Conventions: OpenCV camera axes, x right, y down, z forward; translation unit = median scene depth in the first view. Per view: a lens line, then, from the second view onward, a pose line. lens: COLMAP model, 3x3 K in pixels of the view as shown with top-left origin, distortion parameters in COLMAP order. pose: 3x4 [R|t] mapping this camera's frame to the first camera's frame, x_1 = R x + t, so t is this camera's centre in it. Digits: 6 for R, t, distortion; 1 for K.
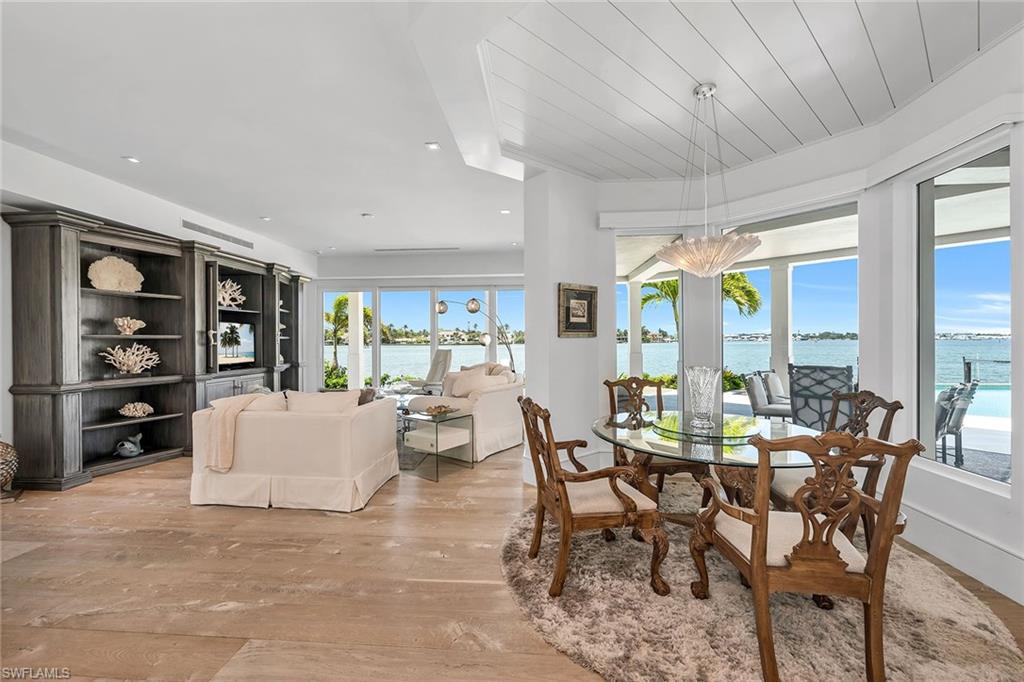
lens RADIAL K [[410.1, 0, 522.0], [0, 410.1, 335.5], [0, 0, 1]] dist [0.002299, 0.000091]
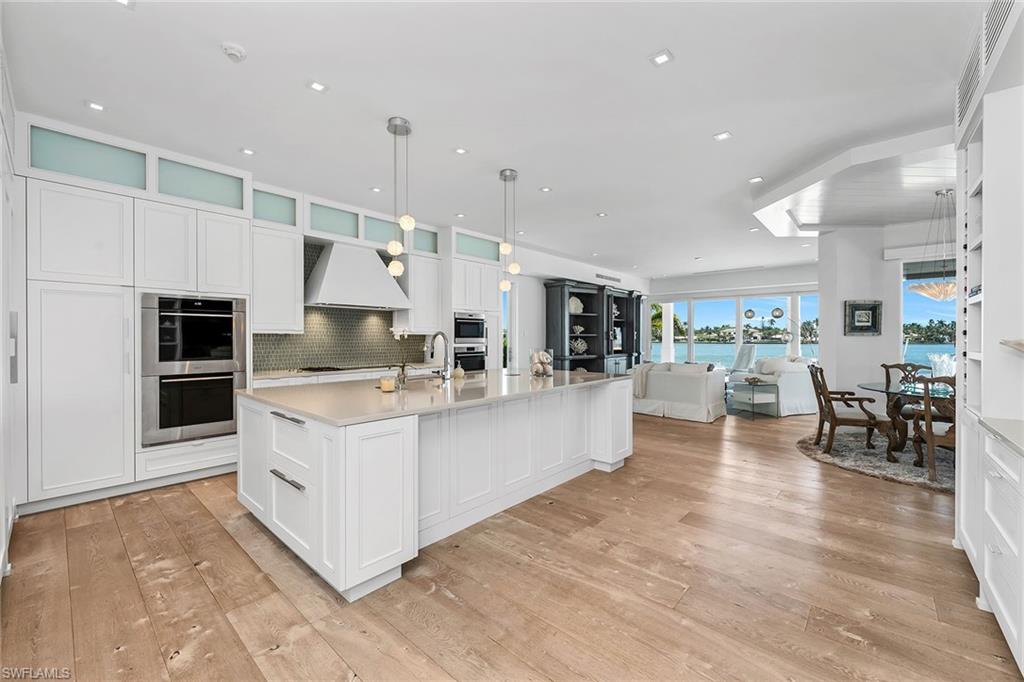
lens RADIAL K [[410.1, 0, 507.9], [0, 410.1, 339.1], [0, 0, 1]] dist [0.002299, 0.000091]
pose [[0.775161, 0.007009, -0.631724, 0.060132], [0.002438, 0.999898, 0.014084, -0.005748], [0.631759, -0.012458, 0.775065, -0.737410]]
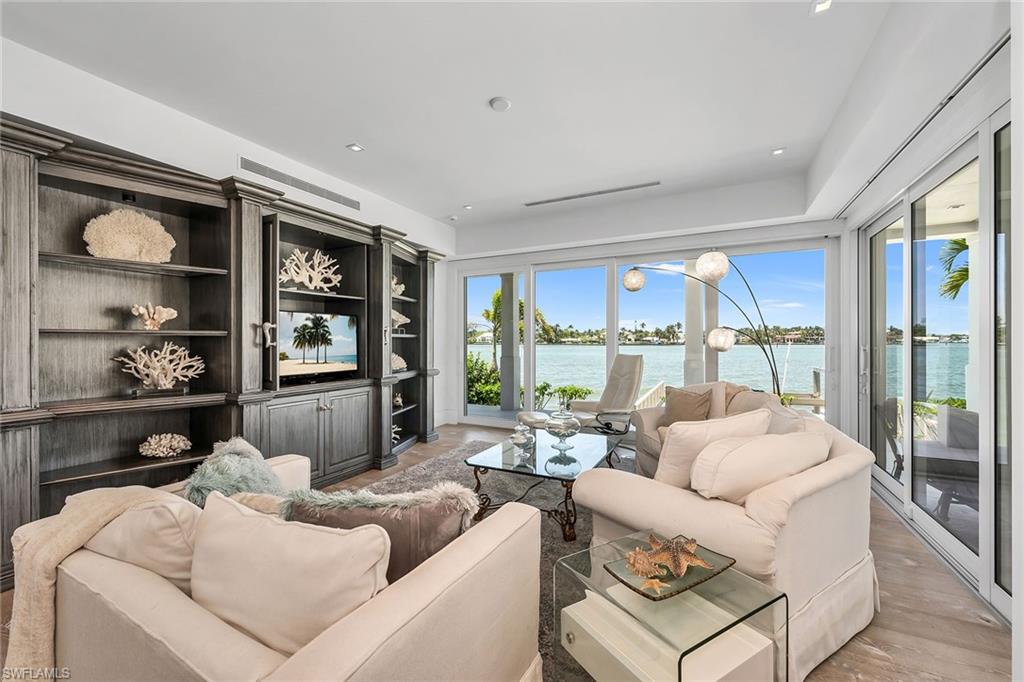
lens RADIAL K [[410.1, 0, 516.5], [0, 410.1, 338.3], [0, 0, 1]] dist [0.002299, 0.000091]
pose [[0.917547, 0.000554, -0.397628, -0.155983], [0.002120, 0.999978, 0.006284, 0.008229], [0.397623, -0.006609, 0.917525, 0.573151]]
